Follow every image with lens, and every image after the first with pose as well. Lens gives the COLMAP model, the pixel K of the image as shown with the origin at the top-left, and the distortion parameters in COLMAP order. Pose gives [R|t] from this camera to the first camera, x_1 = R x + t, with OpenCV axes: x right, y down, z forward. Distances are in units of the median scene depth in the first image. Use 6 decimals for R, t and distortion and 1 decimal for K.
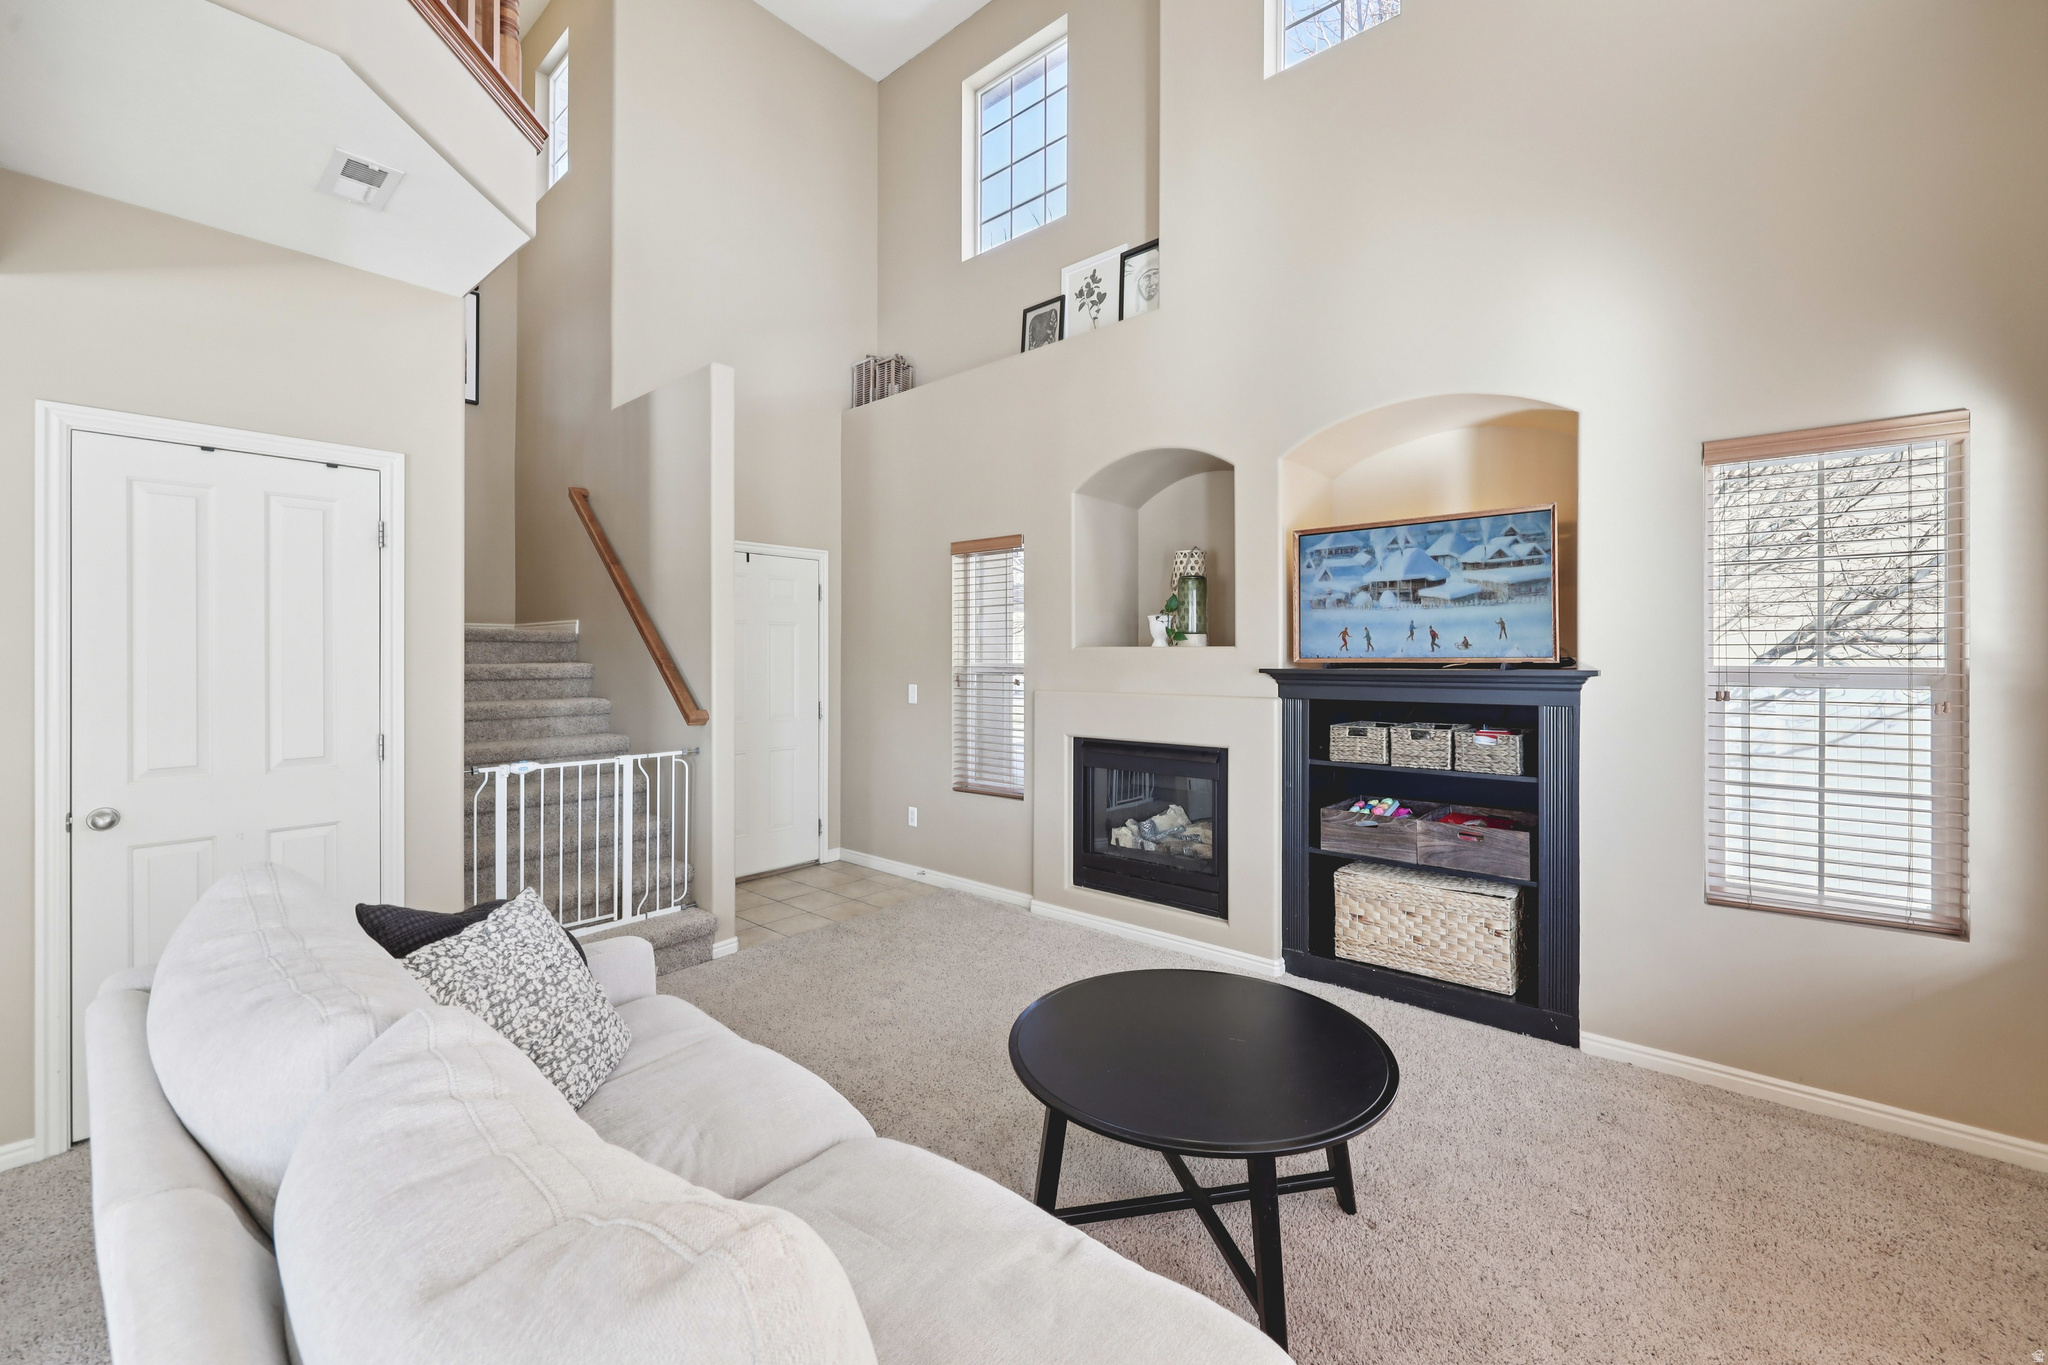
lens RADIAL K [[829.2, 0, 1028.8], [0, 829.2, 661.0], [0, 0, 1]] dist [-0.001848, -0.000165]
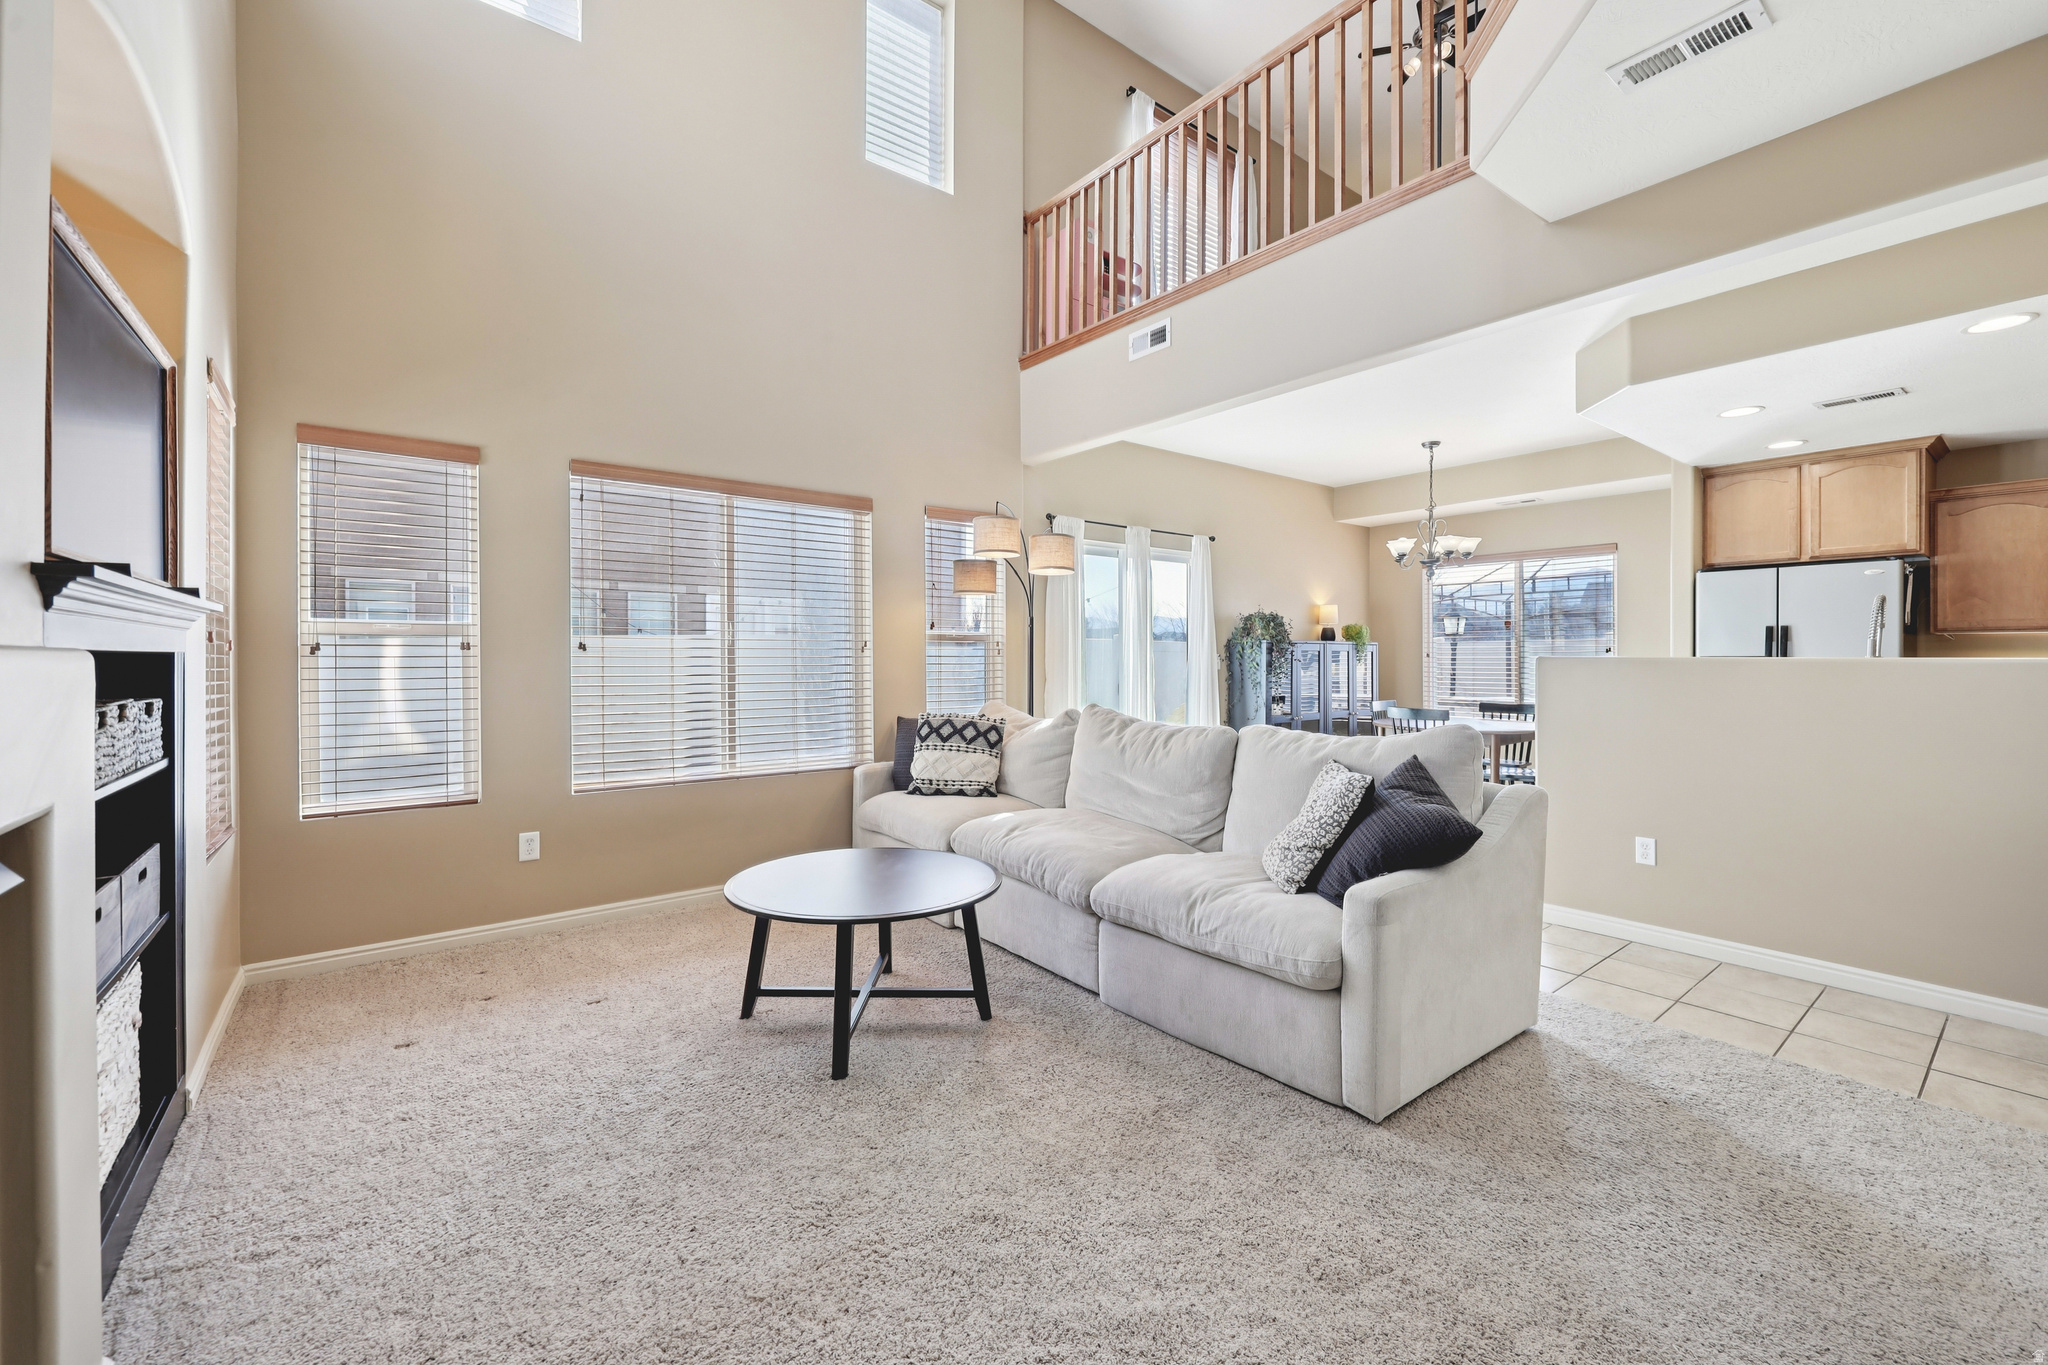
lens RADIAL K [[816.7, 0, 1033.5], [0, 816.7, 671.8], [0, 0, 1]] dist [0.000059, -0.000007]
pose [[-0.984134, 0.002217, 0.177412, -0.155865], [0.004902, 0.999880, 0.014700, 0.045727], [-0.177358, 0.015337, -0.984027, 1.219356]]
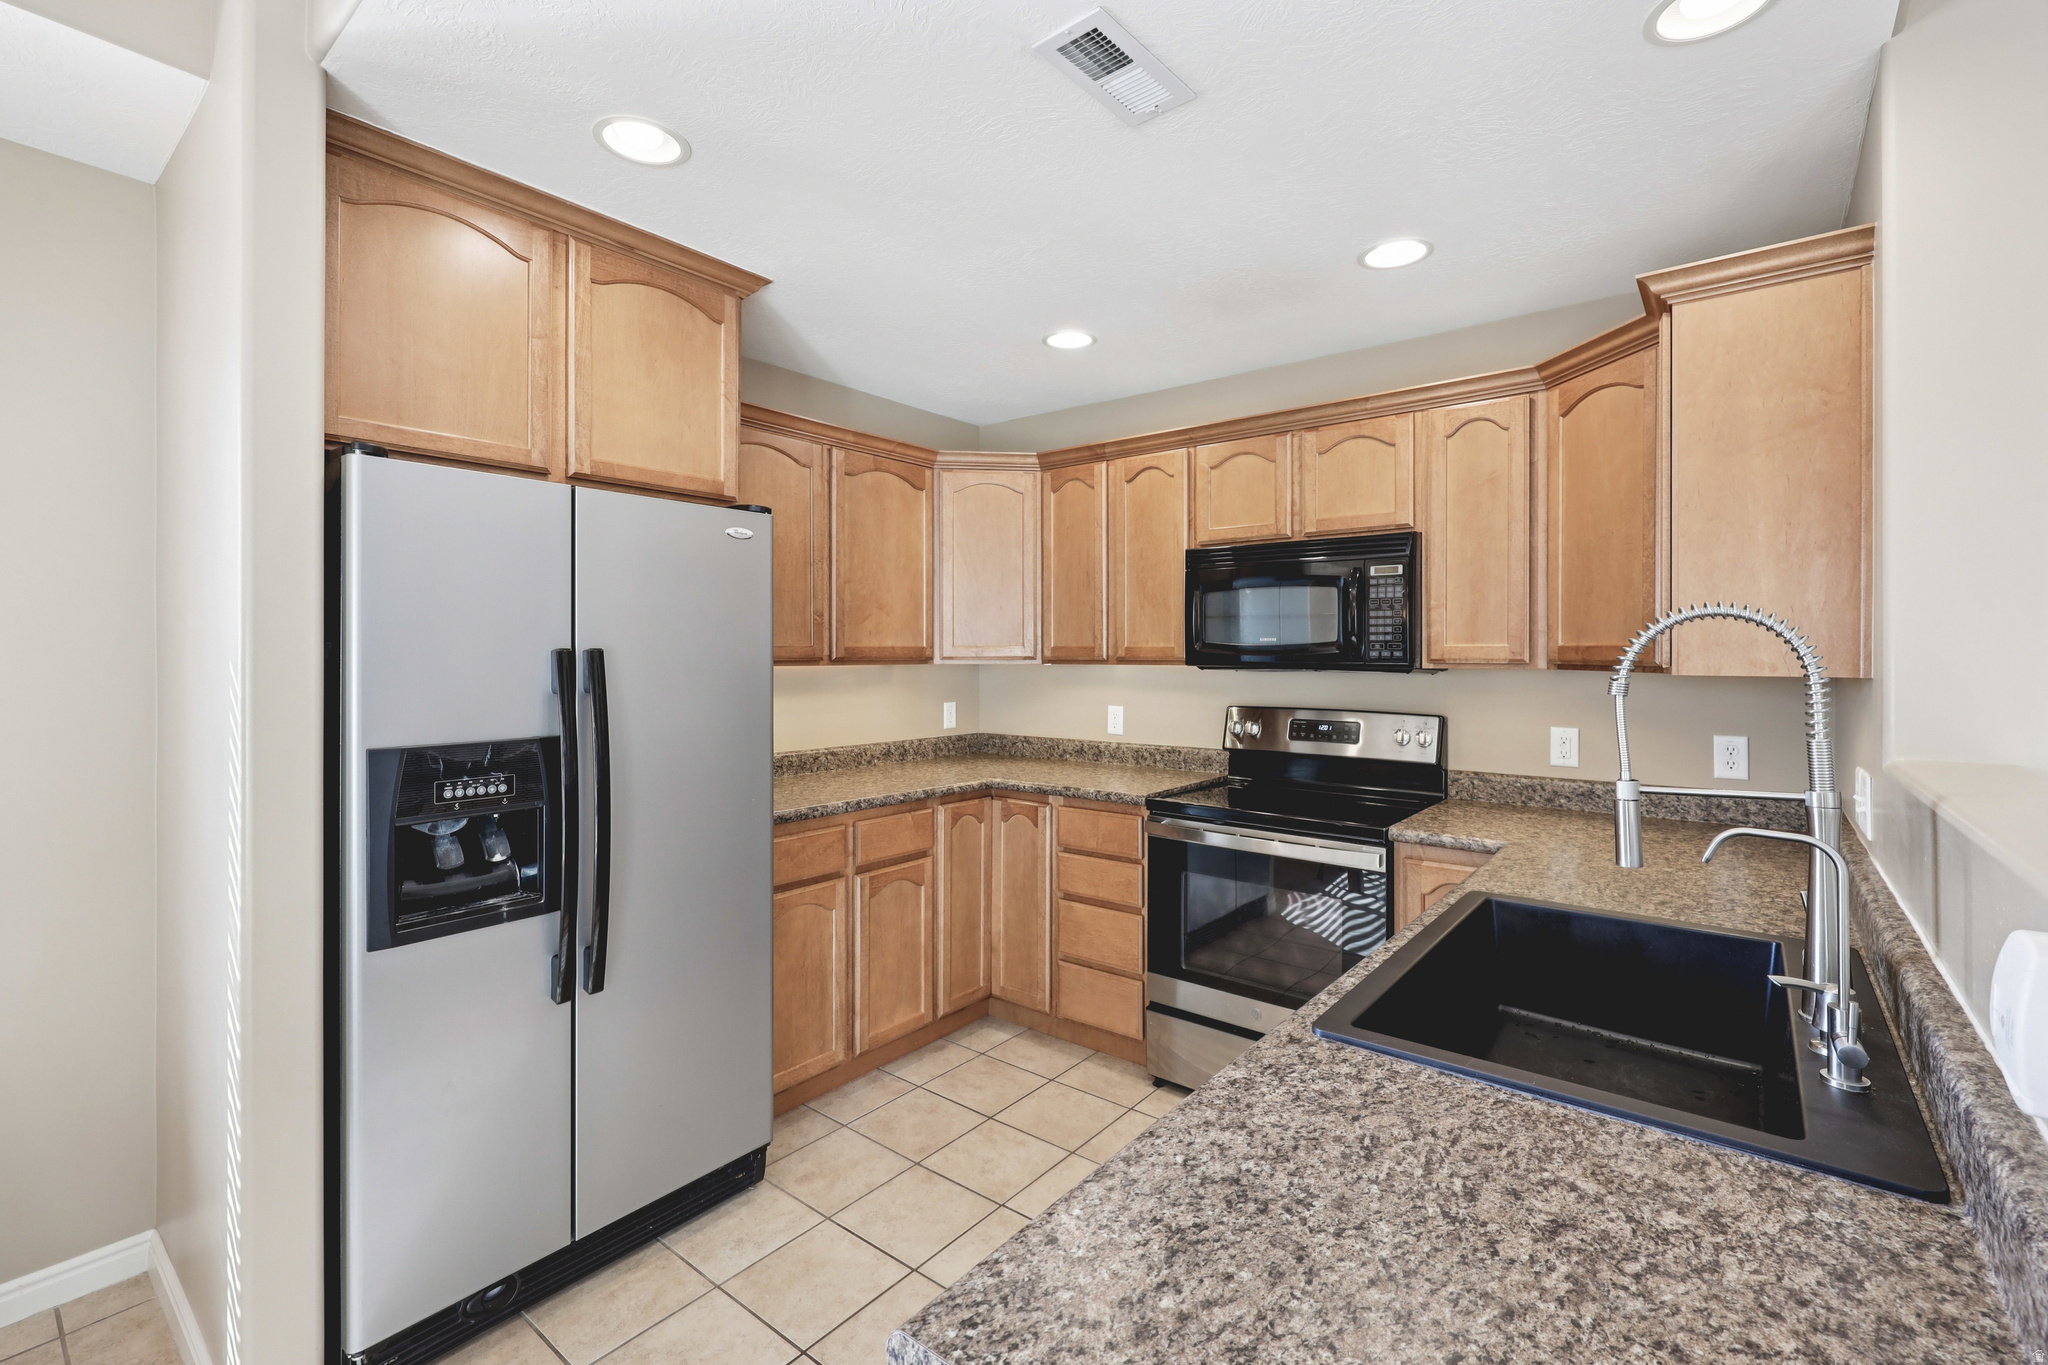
lens RADIAL K [[905.0, 0, 1042.4], [0, 905.0, 654.2], [0, 0, 1]] dist [0.001143, 0.000092]
pose [[0.059294, 0.004196, -0.998232, -0.561038], [0.002705, 0.999987, 0.004364, -0.000023], [0.998237, -0.002959, 0.059282, -0.035949]]
